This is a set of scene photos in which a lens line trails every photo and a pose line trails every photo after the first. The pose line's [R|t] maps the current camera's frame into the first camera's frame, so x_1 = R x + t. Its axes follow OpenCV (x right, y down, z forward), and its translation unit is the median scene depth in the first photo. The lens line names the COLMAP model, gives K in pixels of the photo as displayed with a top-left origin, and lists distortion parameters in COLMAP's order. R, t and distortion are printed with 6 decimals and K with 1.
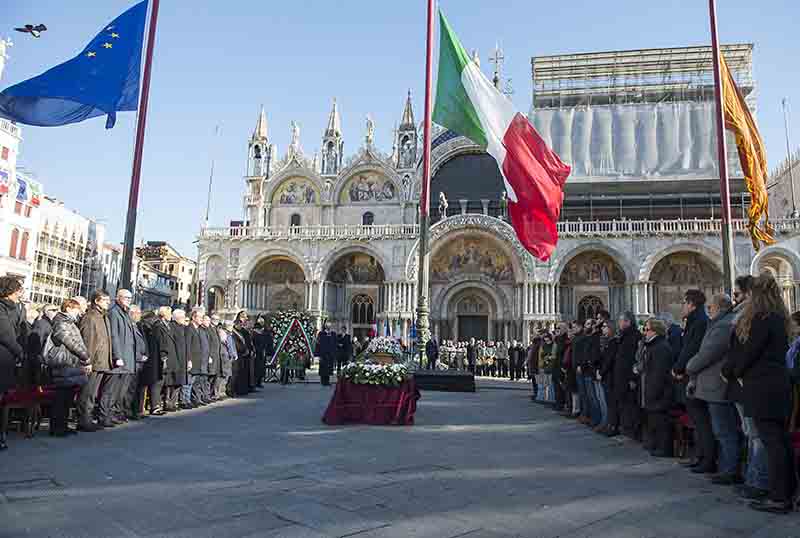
lens RADIAL K [[633.1, 0, 449.4], [0, 633.1, 279.6], [0, 0, 1]] dist [-0.052118, 0.009404]
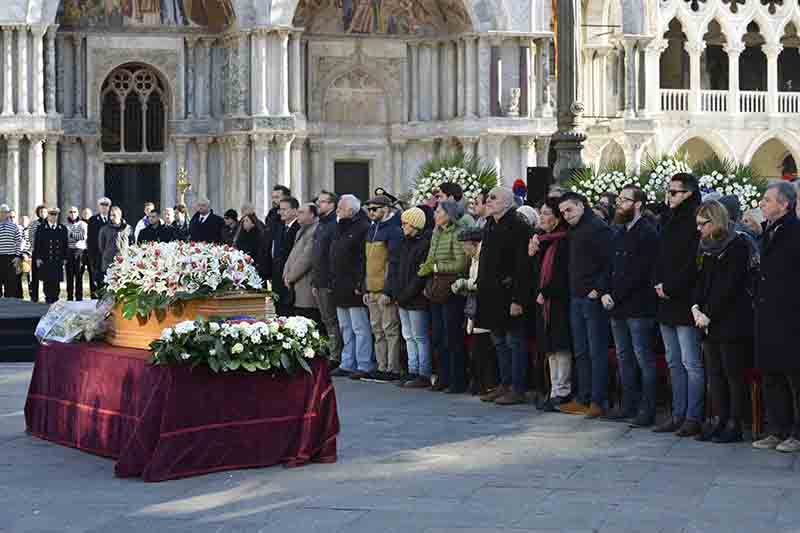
lens RADIAL K [[1890.2, 0, 415.9], [0, 1890.2, 284.8], [0, 0, 1]] dist [0.062525, 0.000000]
pose [[0.863243, -0.048954, 0.502408, -0.187992], [-0.034556, 0.987221, 0.155568, -0.023589], [-0.503604, -0.151655, 0.850520, -0.020553]]
